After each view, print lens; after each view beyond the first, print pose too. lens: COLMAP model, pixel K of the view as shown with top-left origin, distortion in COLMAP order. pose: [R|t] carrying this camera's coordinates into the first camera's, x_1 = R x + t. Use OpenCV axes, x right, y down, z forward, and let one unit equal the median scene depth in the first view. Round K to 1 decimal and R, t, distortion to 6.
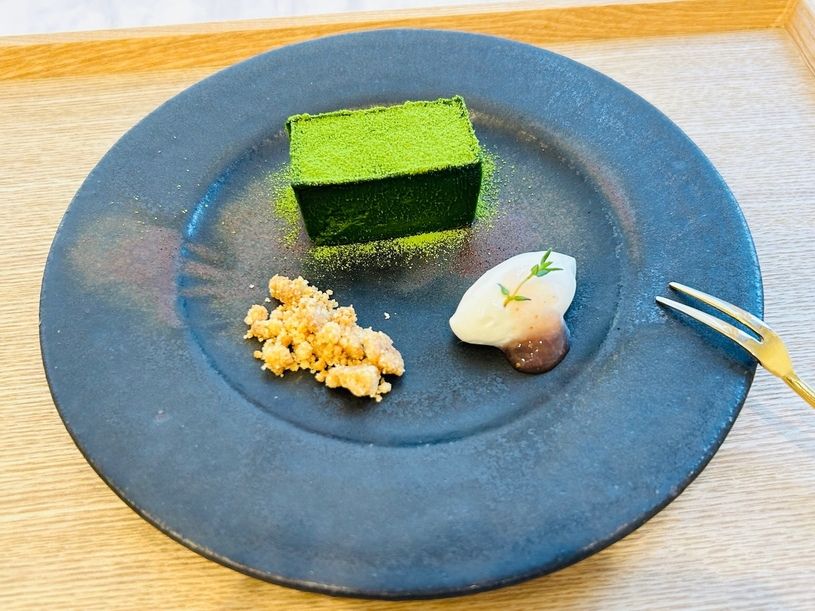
lens RADIAL K [[794.4, 0, 407.5], [0, 794.4, 305.5], [0, 0, 1]] dist [0.165211, -0.701009]
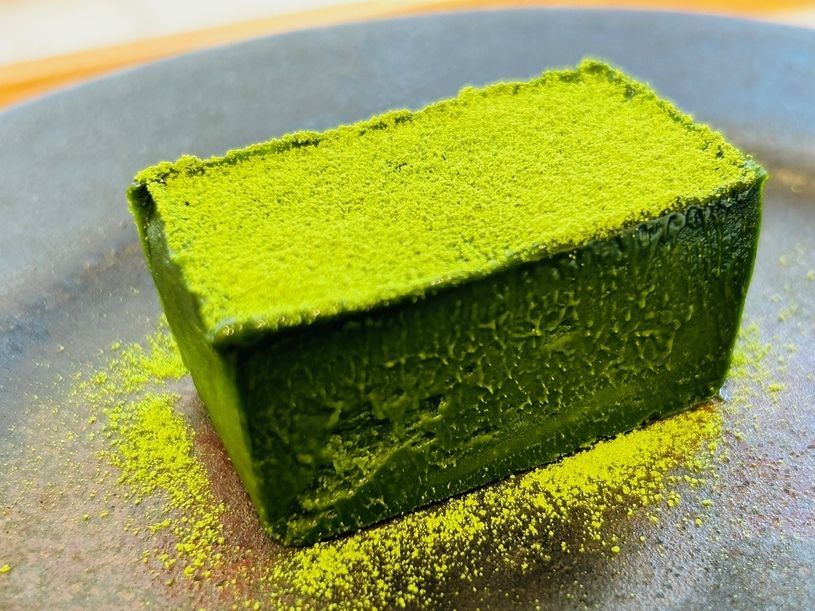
lens RADIAL K [[1220.6, 0, 407.5], [0, 1220.6, 305.5], [0, 0, 1]] dist [0.234885, -1.196594]
pose [[0.961756, -0.174754, 0.210916, -0.164164], [0.230870, 0.931552, -0.280910, -0.021226], [-0.147389, 0.318862, 0.936271, 0.560369]]
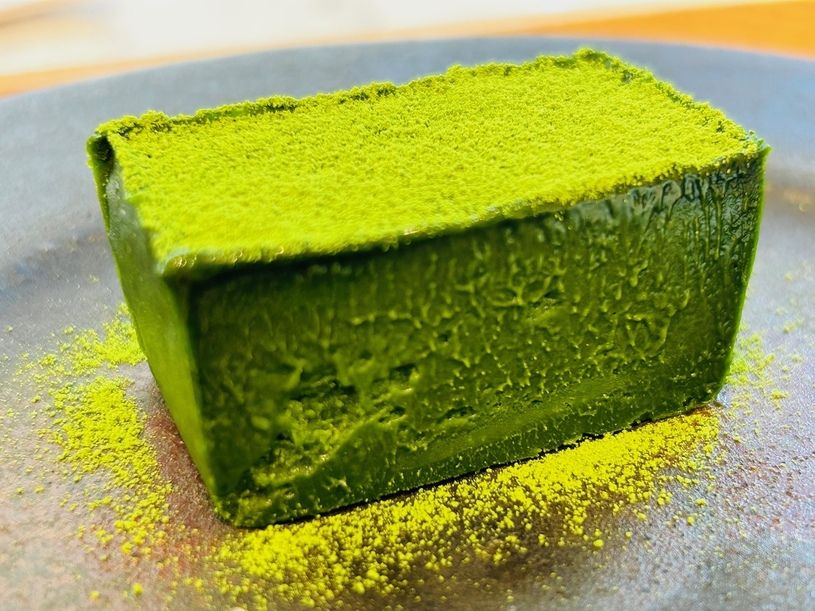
lens RADIAL K [[1277.4, 0, 404.3], [0, 1277.4, 310.2], [0, 0, 1]] dist [0.246813, -1.310804]
pose [[0.967769, -0.116256, 0.223400, -0.160122], [0.195272, 0.906580, -0.374141, 0.035236], [-0.159033, 0.405705, 0.900062, 0.596619]]
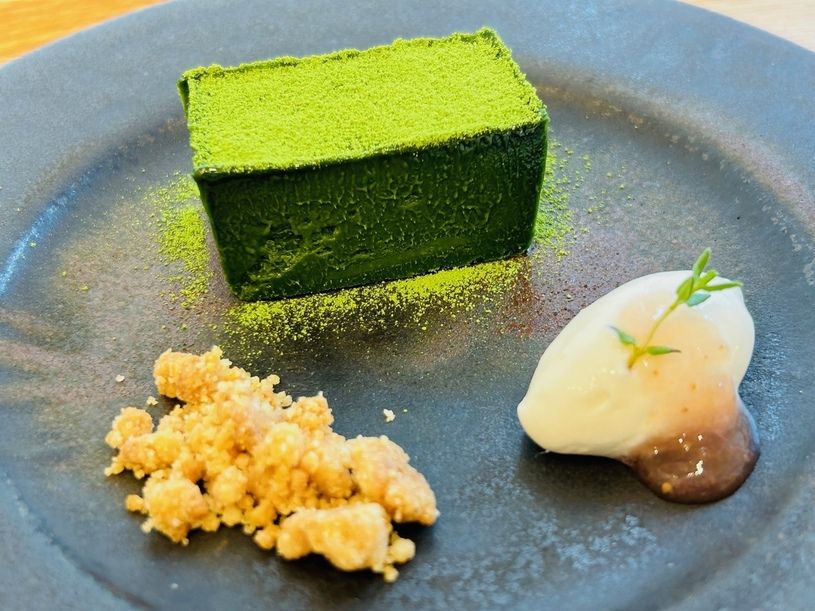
lens RADIAL K [[1119.7, 0, 403.4], [0, 1119.7, 307.6], [0, 0, 1]] dist [0.196872, -0.883834]
pose [[0.997057, -0.055682, 0.052687, -0.050619], [0.064549, 0.980576, -0.185212, 0.078811], [-0.041350, 0.188068, 0.981285, 0.279211]]
